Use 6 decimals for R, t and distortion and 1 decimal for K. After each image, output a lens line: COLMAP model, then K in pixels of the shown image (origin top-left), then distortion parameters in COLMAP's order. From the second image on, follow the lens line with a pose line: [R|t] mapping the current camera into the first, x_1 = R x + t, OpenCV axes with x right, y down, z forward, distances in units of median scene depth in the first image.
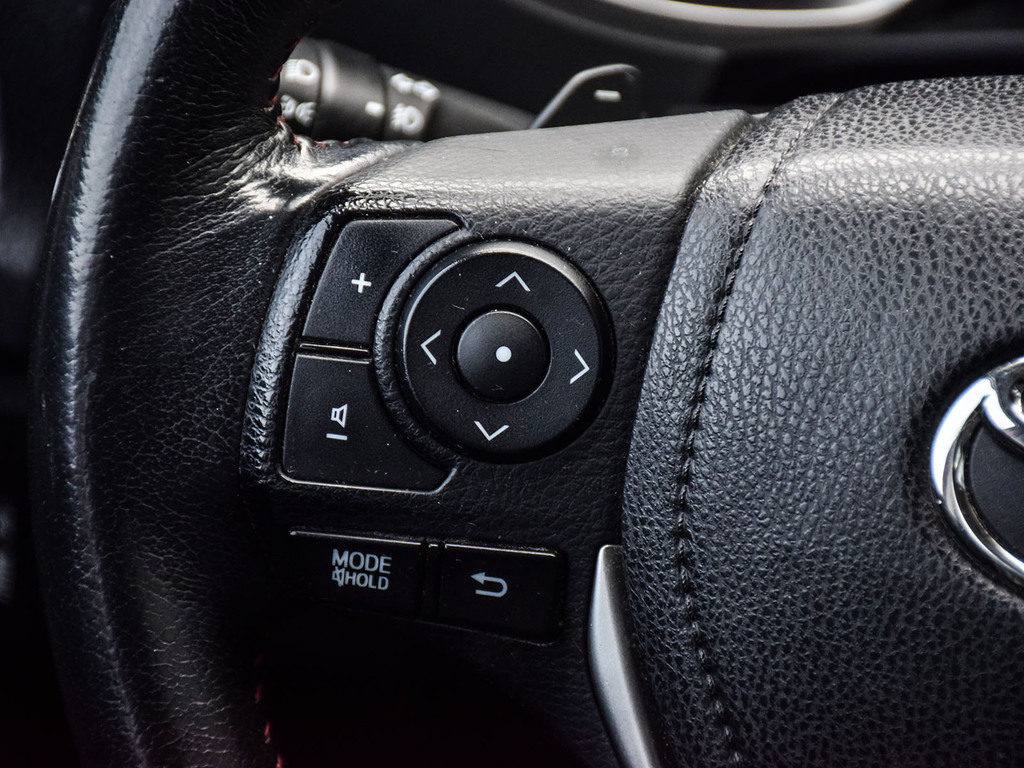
lens RADIAL K [[4798.3, 0, 512.2], [0, 4798.3, 387.1], [0, 0, 1]] dist [0.132064, 0.000000]
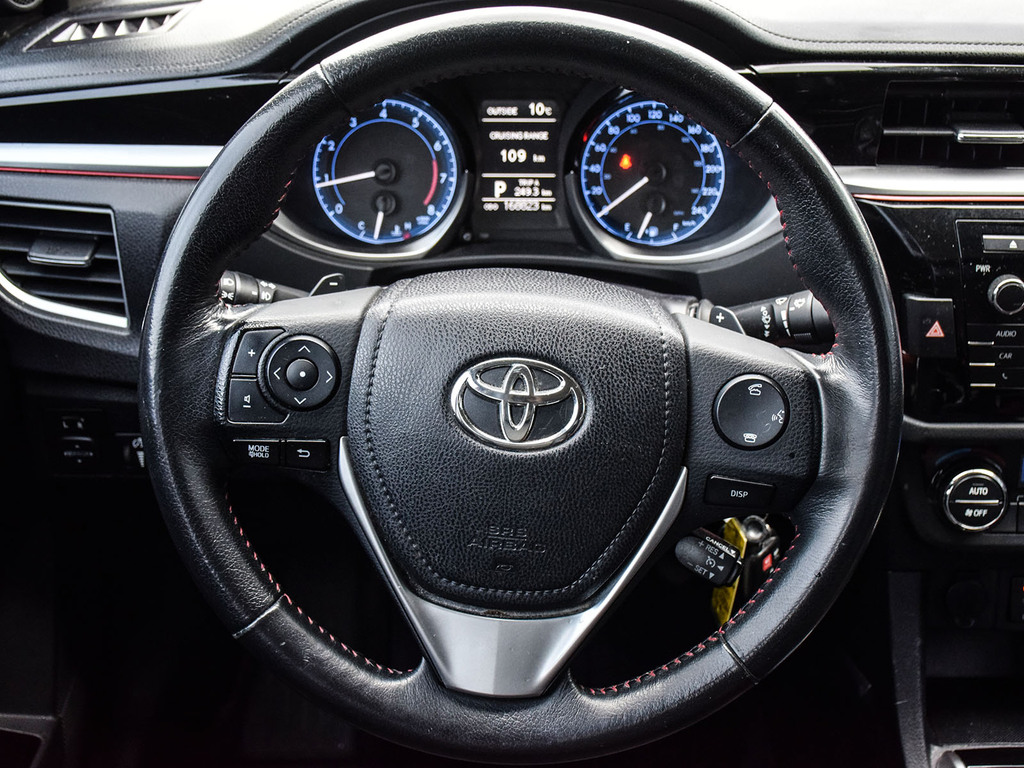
lens RADIAL K [[1360.7, 0, 507.8], [0, 1360.7, 397.3], [0, 0, 1]] dist [-0.035558, 0.000000]
pose [[0.989687, -0.069129, 0.125465, 0.016963], [0.066773, 0.997506, 0.022887, -0.003425], [-0.126734, -0.014273, 0.991834, 0.164334]]
